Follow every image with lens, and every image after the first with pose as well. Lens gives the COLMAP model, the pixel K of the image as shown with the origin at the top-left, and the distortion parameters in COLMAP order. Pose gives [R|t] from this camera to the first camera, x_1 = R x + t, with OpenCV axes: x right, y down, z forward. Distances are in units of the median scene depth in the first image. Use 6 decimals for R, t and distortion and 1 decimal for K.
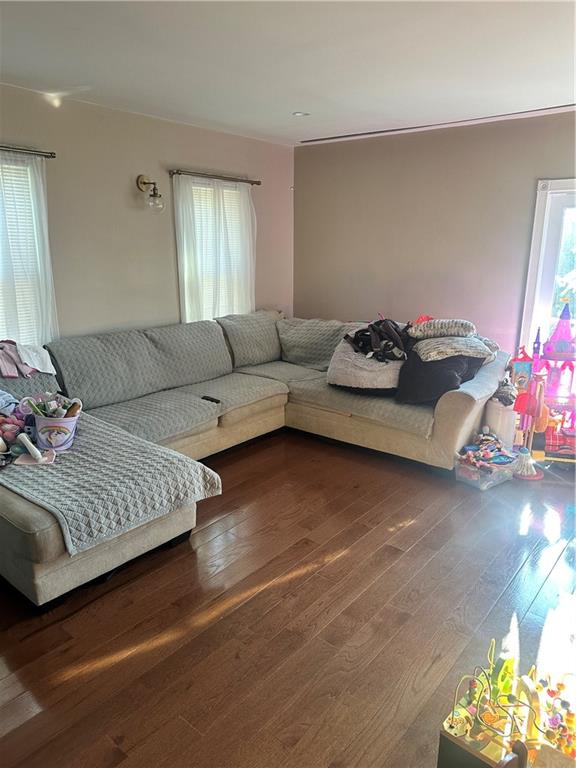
lens RADIAL K [[543.9, 0, 288.2], [0, 543.9, 381.8], [0, 0, 1]] dist [0.104330, -0.012523]
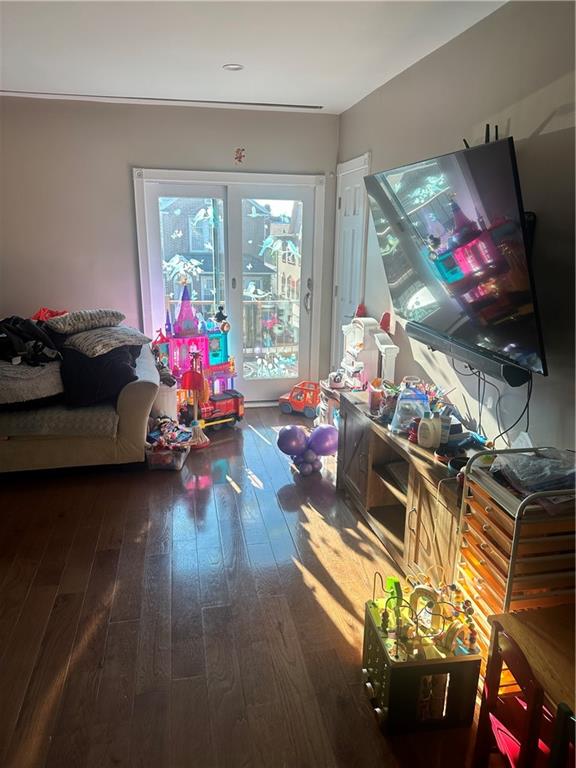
lens RADIAL K [[543.9, 0, 285.3], [0, 543.9, 385.7], [0, 0, 1]] dist [0.104330, -0.012523]
pose [[0.662083, -0.206809, 0.720331, -0.207716], [0.179367, 0.976964, 0.115626, -0.038629], [-0.727649, 0.052650, 0.683926, 0.129130]]
